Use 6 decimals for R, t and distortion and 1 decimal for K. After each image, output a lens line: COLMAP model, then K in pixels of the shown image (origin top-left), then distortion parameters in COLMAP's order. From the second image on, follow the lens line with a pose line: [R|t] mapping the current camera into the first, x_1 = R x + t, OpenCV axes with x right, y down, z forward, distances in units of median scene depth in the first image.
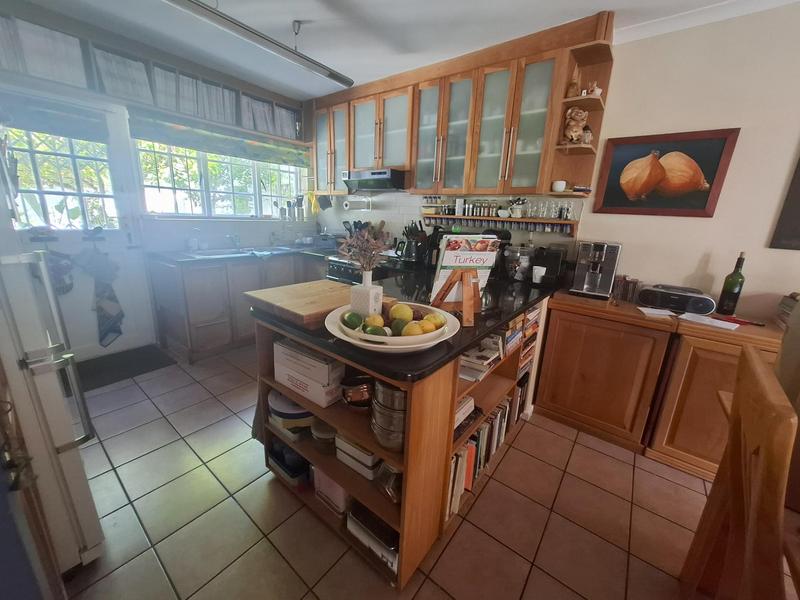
lens RADIAL K [[312.4, 0, 403.7], [0, 312.4, 295.0], [0, 0, 1]] dist [-0.004346, 0.000196]
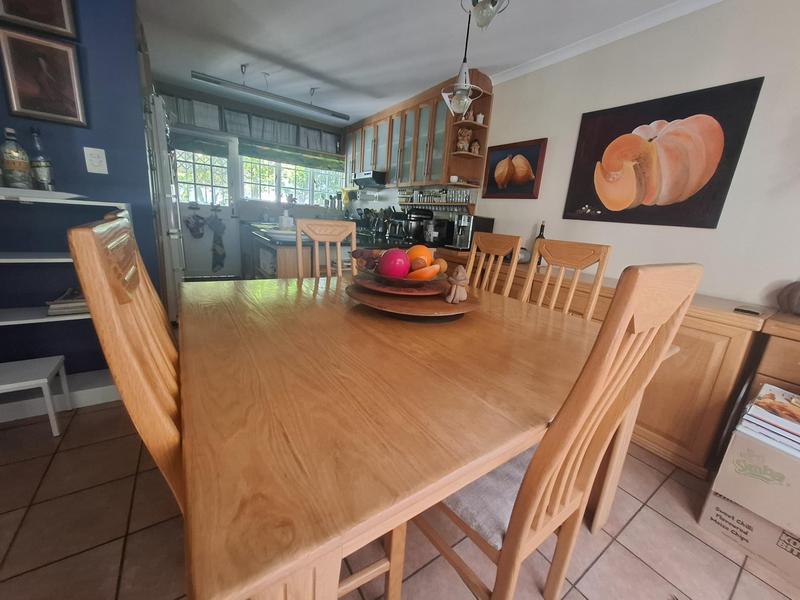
lens RADIAL K [[312.4, 0, 403.7], [0, 312.4, 295.0], [0, 0, 1]] dist [-0.004346, 0.000196]
pose [[0.949284, 0.107189, -0.295584, 0.629952], [-0.116385, 0.993110, -0.013640, 0.206258], [0.292086, 0.047350, 0.955219, -0.392259]]
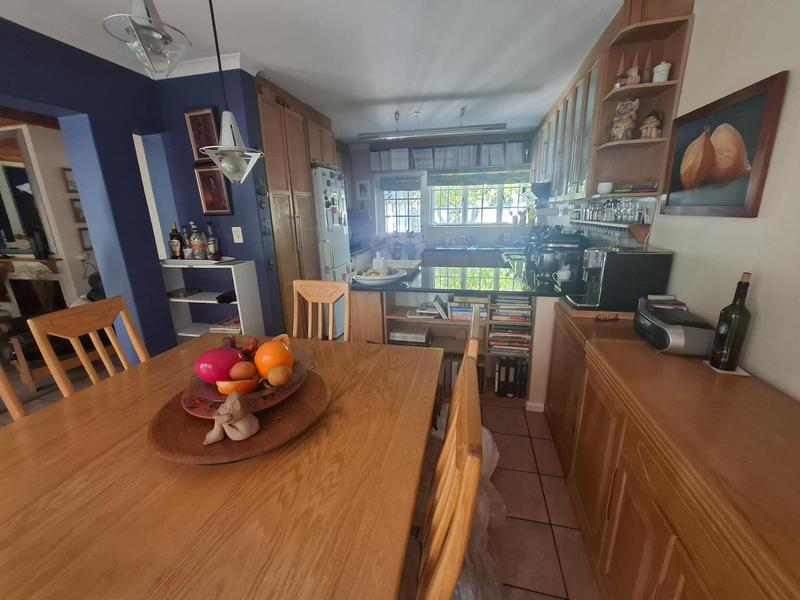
lens RADIAL K [[312.4, 0, 403.7], [0, 312.4, 295.0], [0, 0, 1]] dist [-0.004346, 0.000196]
pose [[0.417719, 0.180247, -0.890518, 0.920233], [-0.184943, 0.976473, 0.110892, -0.024425], [0.889554, 0.118373, 0.441227, 0.078058]]
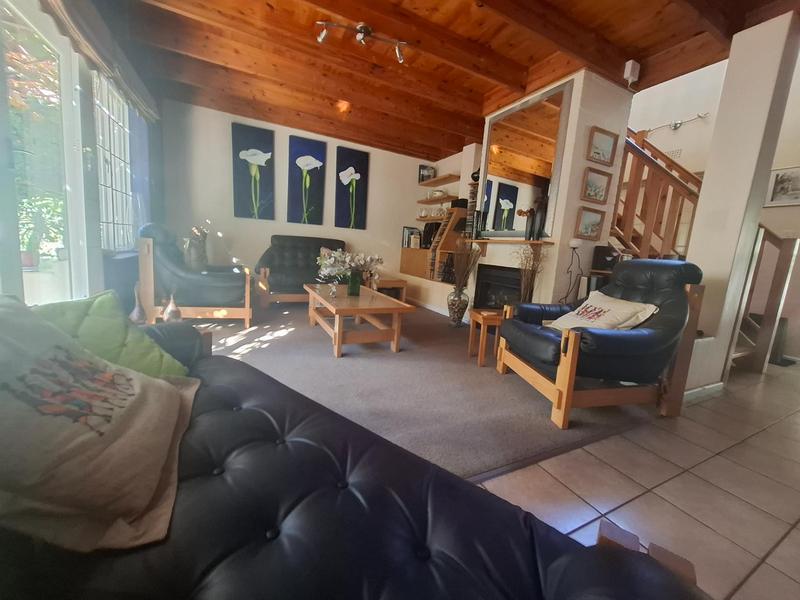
lens RADIAL K [[312.4, 0, 403.7], [0, 312.4, 295.0], [0, 0, 1]] dist [-0.004346, 0.000196]
pose [[-0.425808, 0.052863, -0.903268, 0.214801], [-0.317067, 0.926274, 0.203678, 0.369427], [0.847441, 0.373124, -0.377654, -0.657830]]
